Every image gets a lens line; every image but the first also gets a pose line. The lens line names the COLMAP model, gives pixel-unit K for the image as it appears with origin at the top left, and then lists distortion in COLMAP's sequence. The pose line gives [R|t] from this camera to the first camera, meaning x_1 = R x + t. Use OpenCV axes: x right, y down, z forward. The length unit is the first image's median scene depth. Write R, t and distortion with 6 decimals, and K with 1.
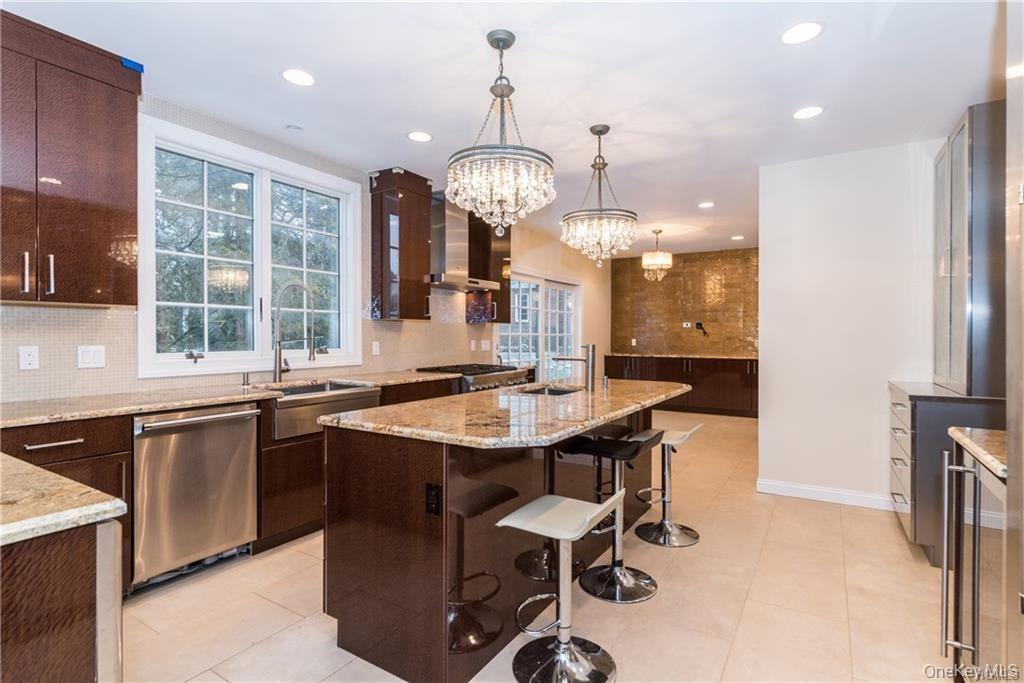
lens RADIAL K [[513.2, 0, 512.9], [0, 513.2, 331.6], [0, 0, 1]] dist [0.000632, 0.000056]
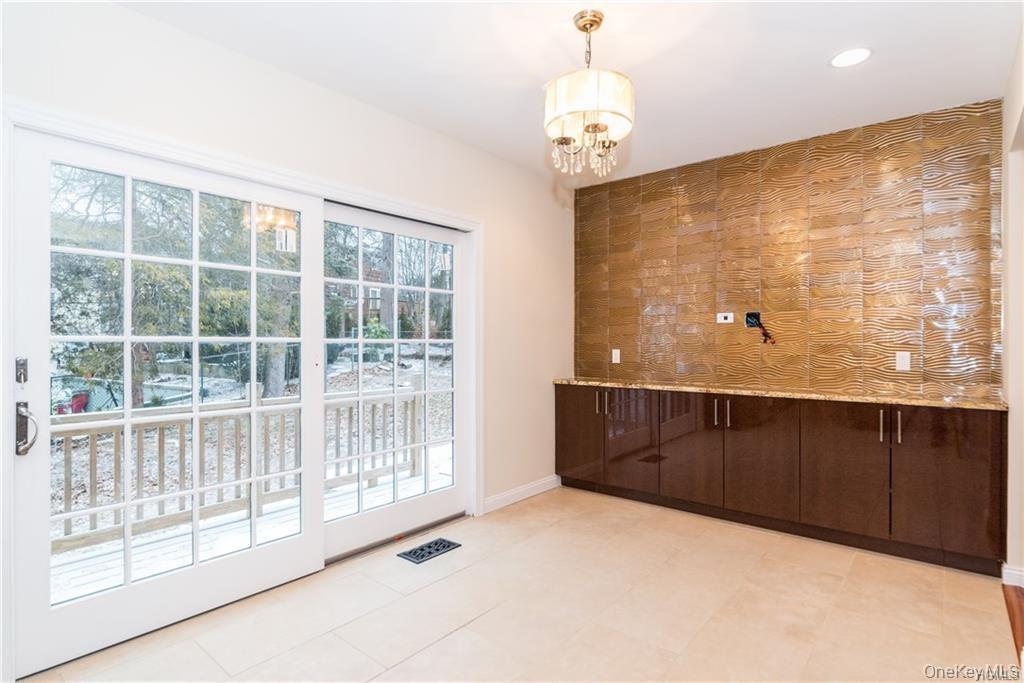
lens RADIAL K [[529.0, 0, 512.0], [0, 529.0, 341.5], [0, 0, 1]] dist [-0.001381, -0.000343]
pose [[0.991579, -0.002579, -0.129474, 0.202984], [0.003060, 0.999989, 0.003510, 0.004799], [0.129464, -0.003877, 0.991577, 0.492785]]
